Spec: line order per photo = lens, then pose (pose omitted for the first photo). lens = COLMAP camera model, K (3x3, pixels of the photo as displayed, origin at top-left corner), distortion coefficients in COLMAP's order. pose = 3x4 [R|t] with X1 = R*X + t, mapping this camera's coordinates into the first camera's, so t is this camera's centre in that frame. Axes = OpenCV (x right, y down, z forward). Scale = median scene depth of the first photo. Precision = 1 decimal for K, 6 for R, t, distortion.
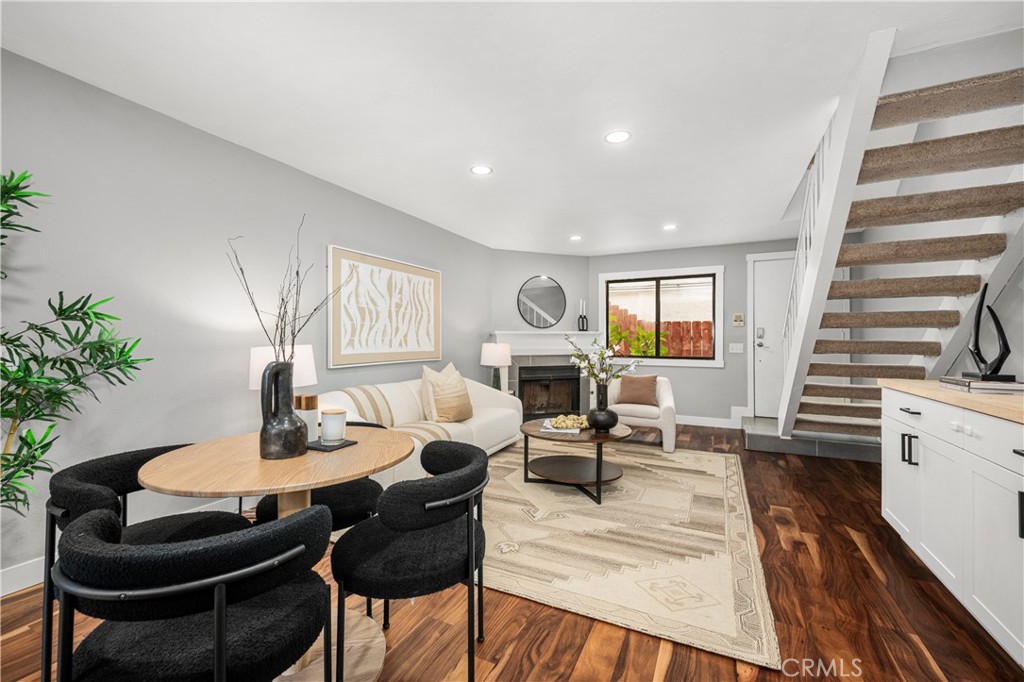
lens RADIAL K [[417.4, 0, 510.6], [0, 417.4, 340.2], [0, 0, 1]] dist [-0.000162, -0.000119]
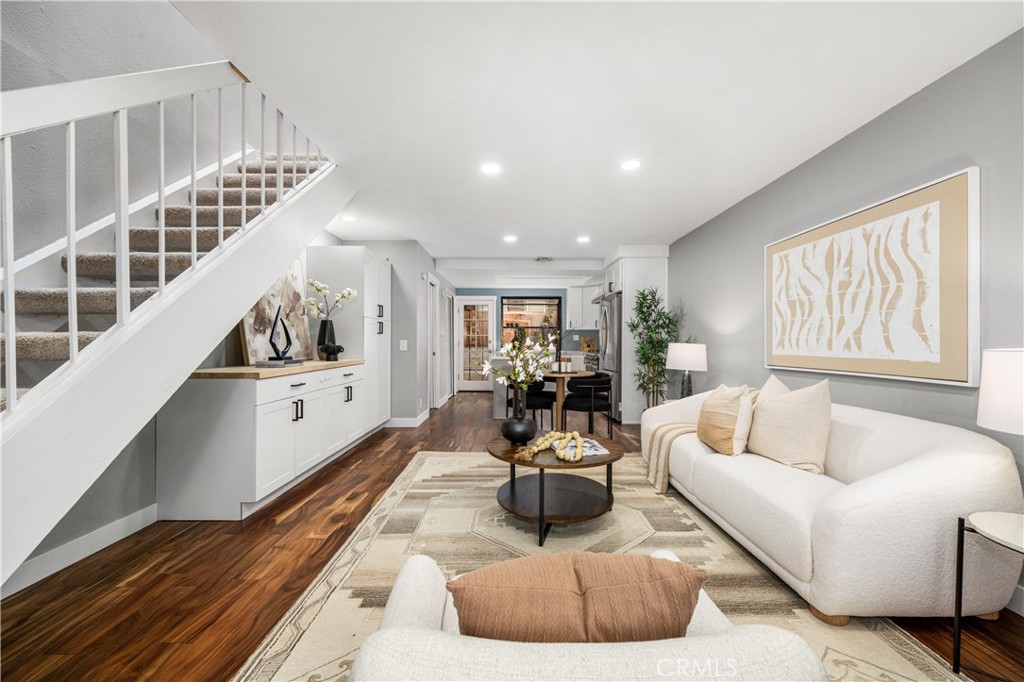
lens RADIAL K [[408.7, 0, 513.8], [0, 408.7, 340.8], [0, 0, 1]] dist [-0.000317, 0.000027]
pose [[-0.892267, -0.006085, -0.451467, 0.534482], [-0.004236, 0.999978, -0.005106, 0.009295], [0.451488, -0.002643, -0.892273, 1.529338]]
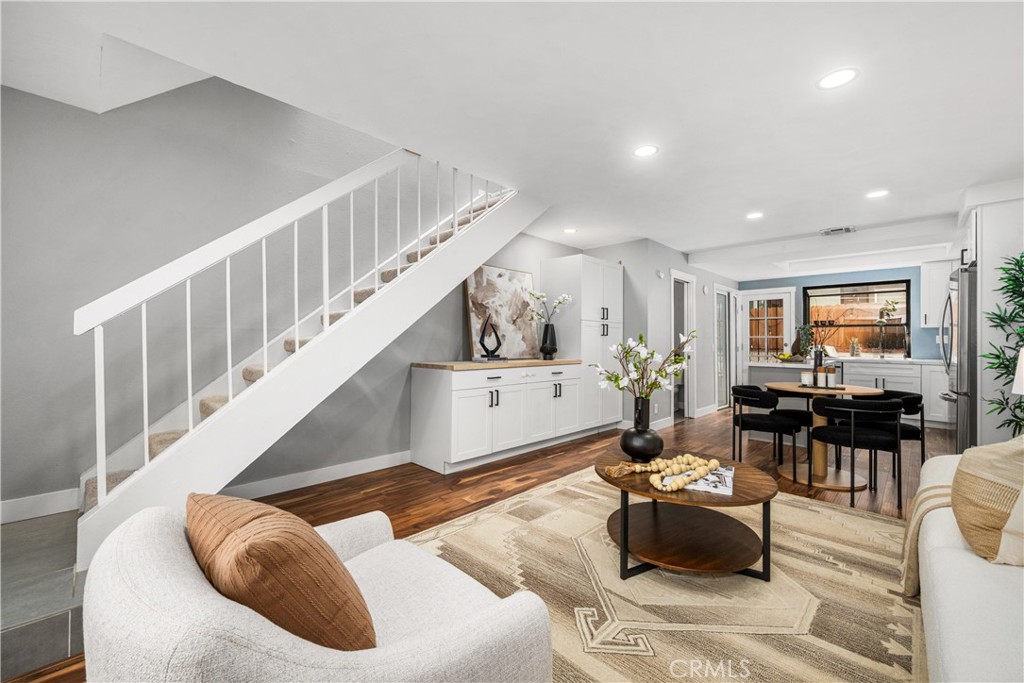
lens RADIAL K [[412.6, 0, 510.5], [0, 412.6, 338.8], [0, 0, 1]] dist [-0.000887, -0.000220]
pose [[-0.951822, -0.007161, 0.306569, 0.191115], [-0.010948, 0.999884, -0.010636, 0.009623], [-0.306457, -0.013480, -0.951789, 1.557981]]
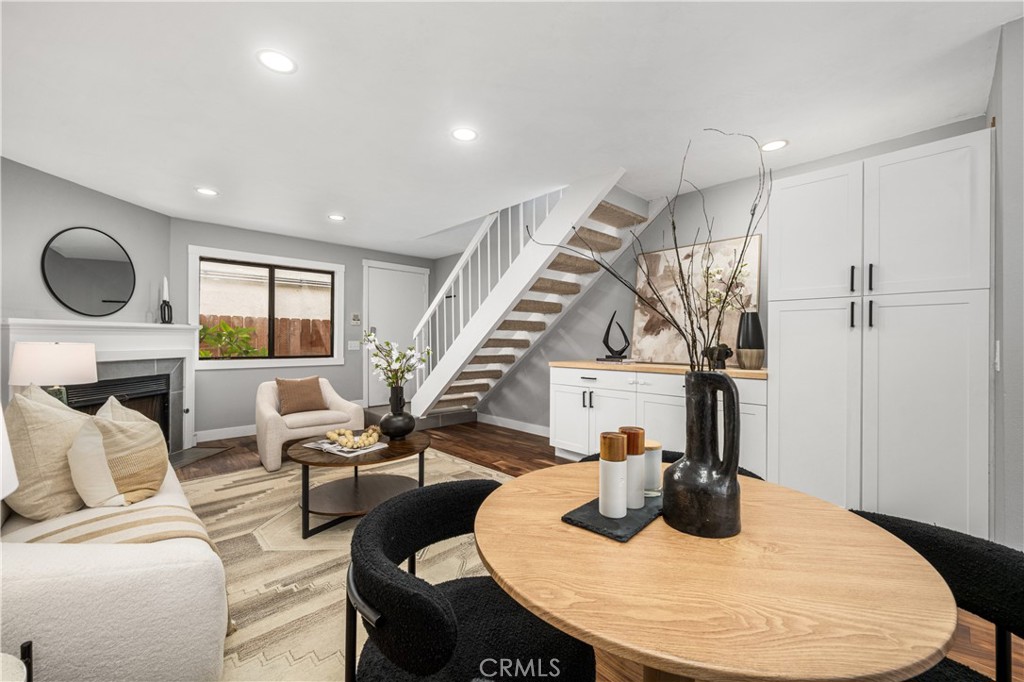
lens RADIAL K [[408.7, 0, 513.8], [0, 408.7, 340.8], [0, 0, 1]] dist [-0.000317, 0.000027]
pose [[0.339357, -0.003090, 0.940653, -0.461250], [-0.003763, 0.999982, 0.004643, 0.001288], [-0.940650, -0.005115, 0.339339, 0.406190]]
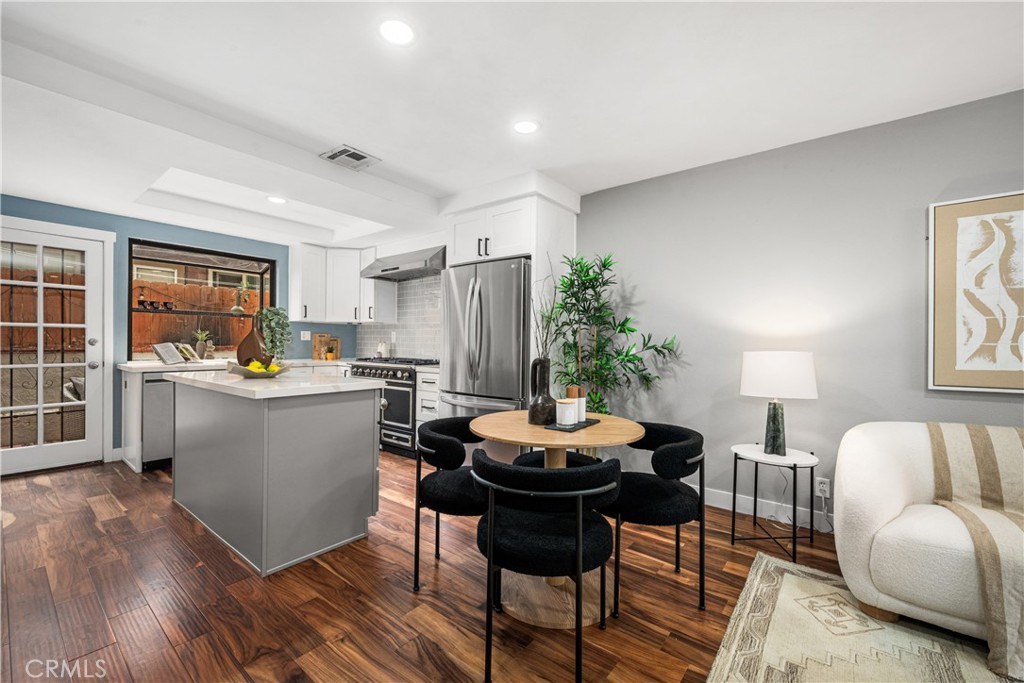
lens RADIAL K [[417.7, 0, 512.7], [0, 417.7, 343.2], [0, 0, 1]] dist [0.000663, 0.000646]
pose [[-0.203141, -0.004218, -0.979140, 0.343758], [-0.007549, 0.999968, -0.002742, 0.000784], [0.979120, 0.006835, -0.203167, 0.457517]]
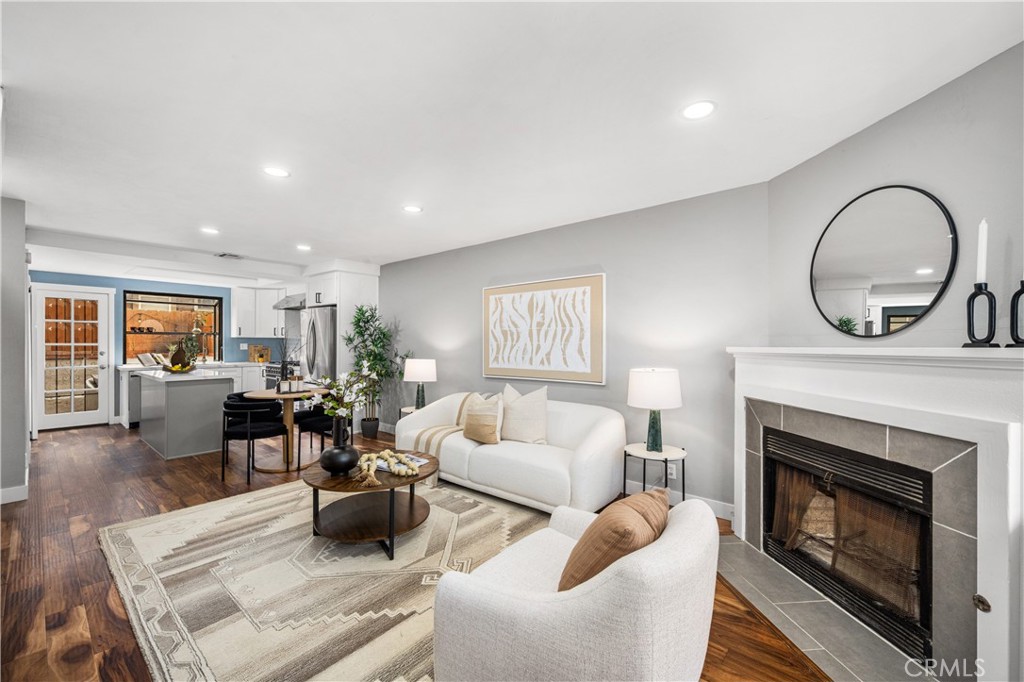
lens RADIAL K [[408.7, 0, 513.8], [0, 408.7, 340.8], [0, 0, 1]] dist [-0.000317, 0.000027]
pose [[-0.232649, -0.008208, -0.972526, 0.829583], [-0.001384, 0.999966, -0.008109, -0.039243], [0.972560, -0.000541, -0.232653, 1.346237]]
